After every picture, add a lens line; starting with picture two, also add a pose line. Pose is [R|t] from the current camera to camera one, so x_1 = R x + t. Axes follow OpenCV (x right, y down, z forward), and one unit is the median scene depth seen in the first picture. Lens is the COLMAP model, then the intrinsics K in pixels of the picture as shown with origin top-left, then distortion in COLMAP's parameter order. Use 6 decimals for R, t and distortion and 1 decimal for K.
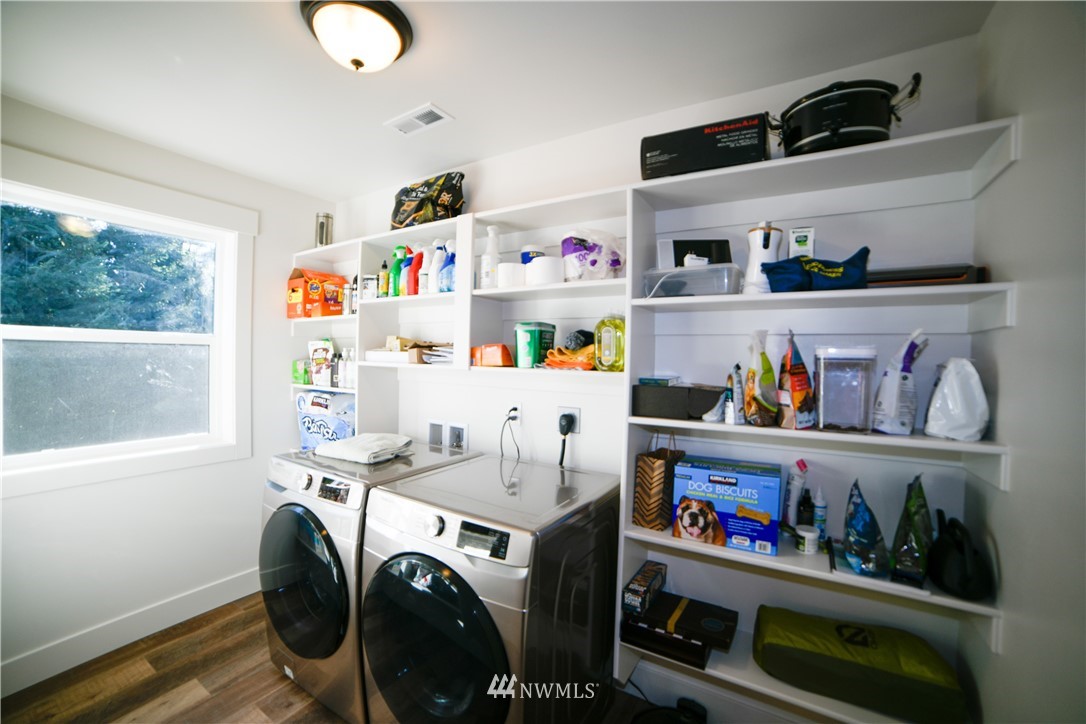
lens RADIAL K [[457.8, 0, 535.3], [0, 457.8, 365.2], [0, 0, 1]] dist [-0.106027, 0.040307]
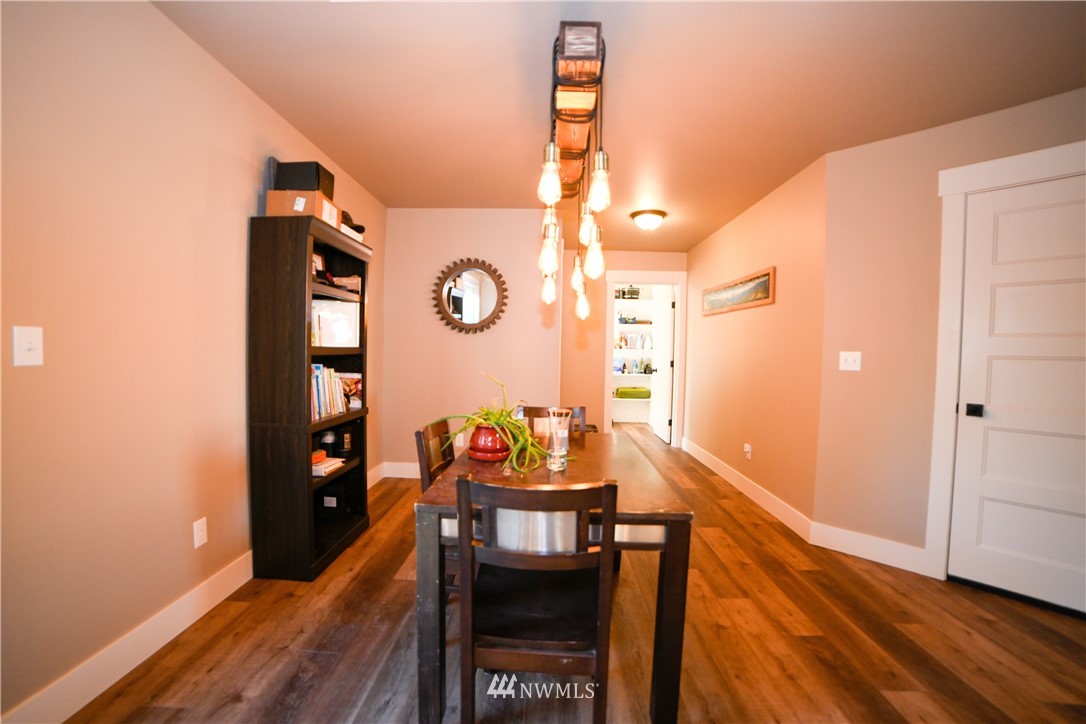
lens RADIAL K [[457.8, 0, 535.3], [0, 457.8, 365.2], [0, 0, 1]] dist [-0.106027, 0.040307]
pose [[0.865556, -0.024764, 0.500199, -2.897241], [0.005878, 0.999210, 0.039298, 0.102732], [-0.500777, -0.031075, 0.865018, -3.024295]]
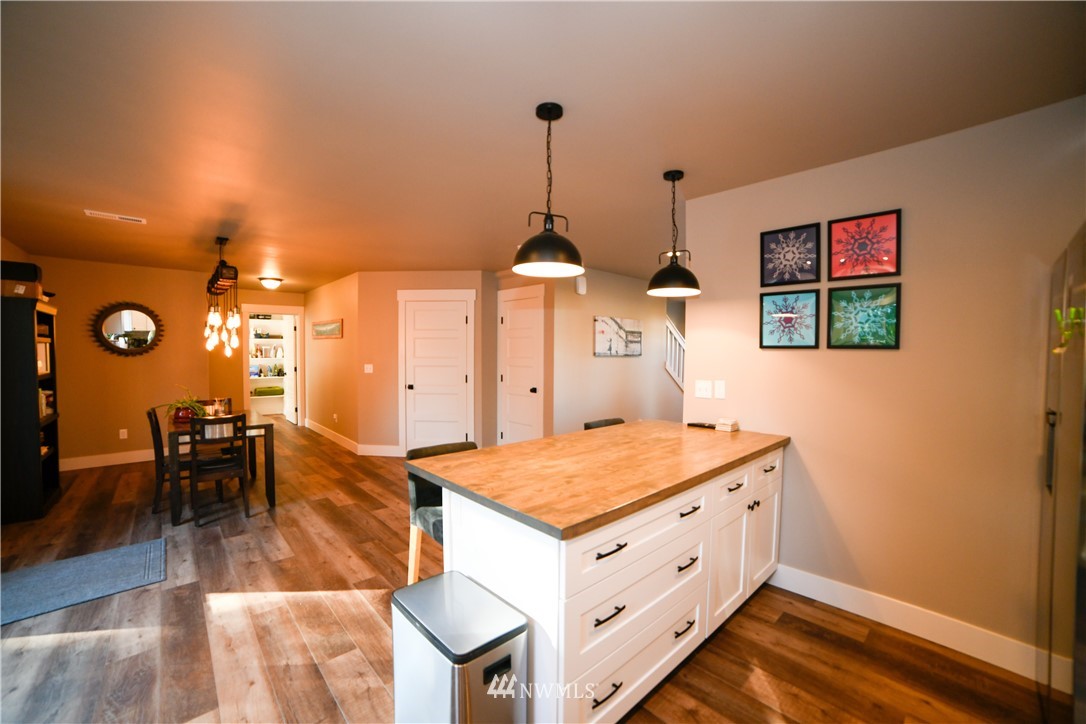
lens RADIAL K [[438.6, 0, 548.7], [0, 438.6, 362.6], [0, 0, 1]] dist [-0.096610, 0.029932]
pose [[0.265802, -0.050041, 0.962728, -4.223494], [0.008373, 0.998734, 0.049601, -0.070734], [-0.963991, -0.005123, 0.265884, -4.731801]]
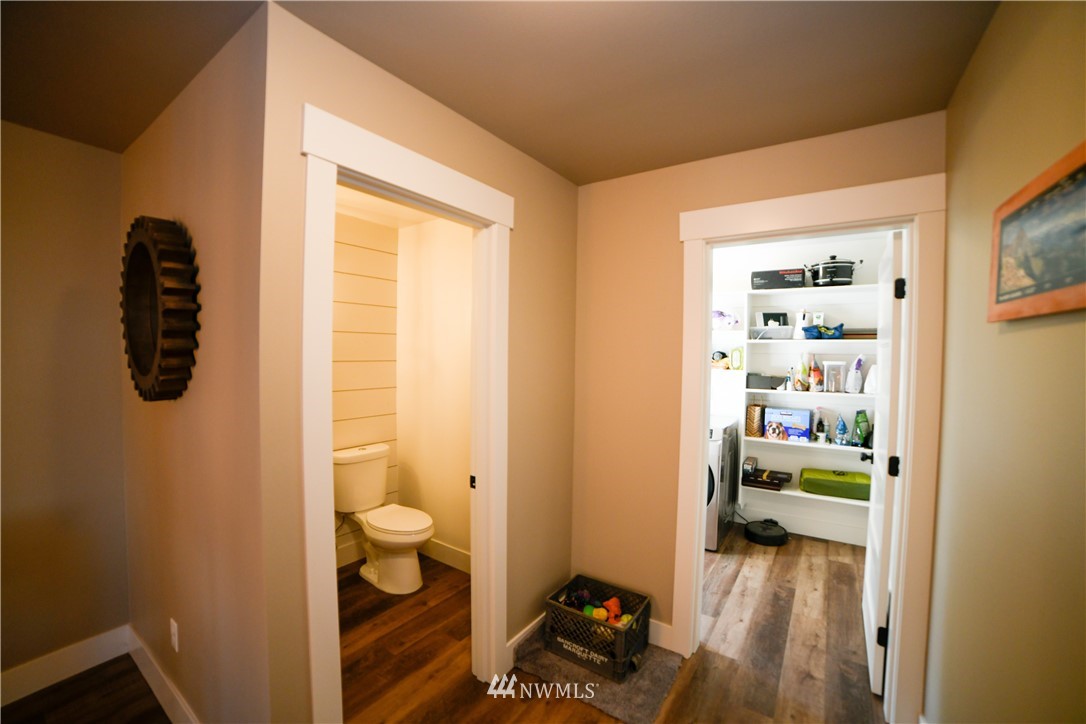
lens RADIAL K [[438.6, 0, 548.7], [0, 438.6, 362.6], [0, 0, 1]] dist [-0.096610, 0.029932]
pose [[0.998887, -0.009476, -0.046200, -0.783742], [0.010089, 0.999864, 0.013057, -0.070519], [0.046070, -0.013509, 0.998847, -1.417356]]
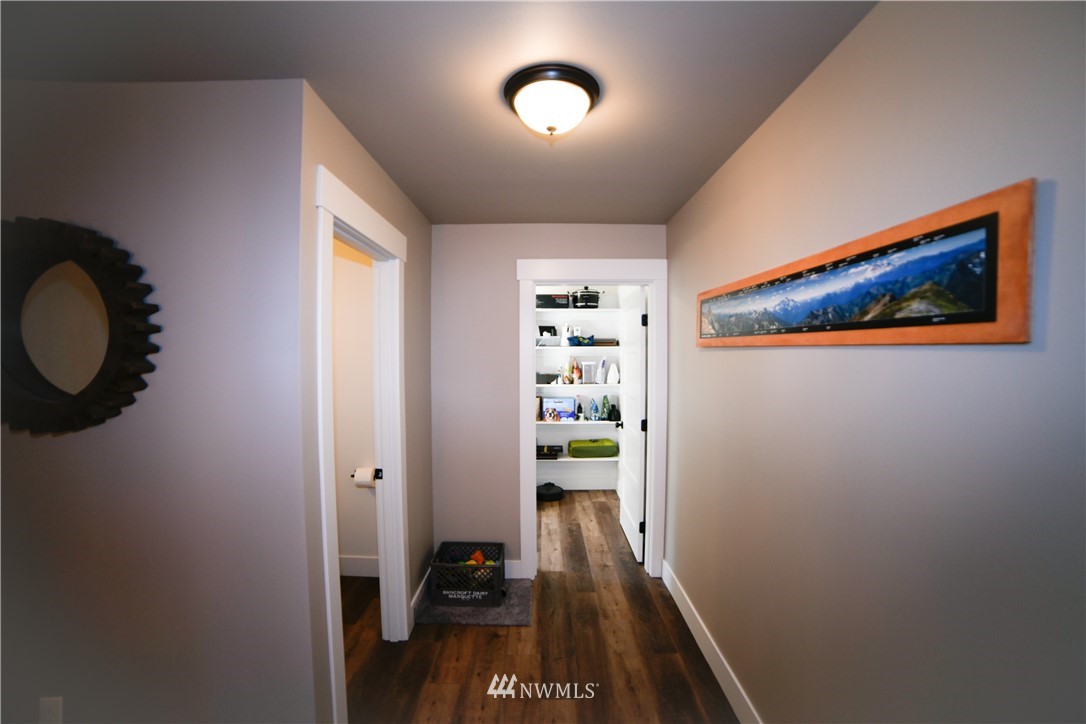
lens RADIAL K [[455.3, 0, 545.9], [0, 455.3, 361.7], [0, 0, 1]] dist [-0.115276, 0.039422]
pose [[0.843317, -0.034810, 0.536288, -1.466328], [0.026040, 0.999375, 0.023922, -0.123789], [-0.536785, -0.006209, 0.843696, -1.810662]]
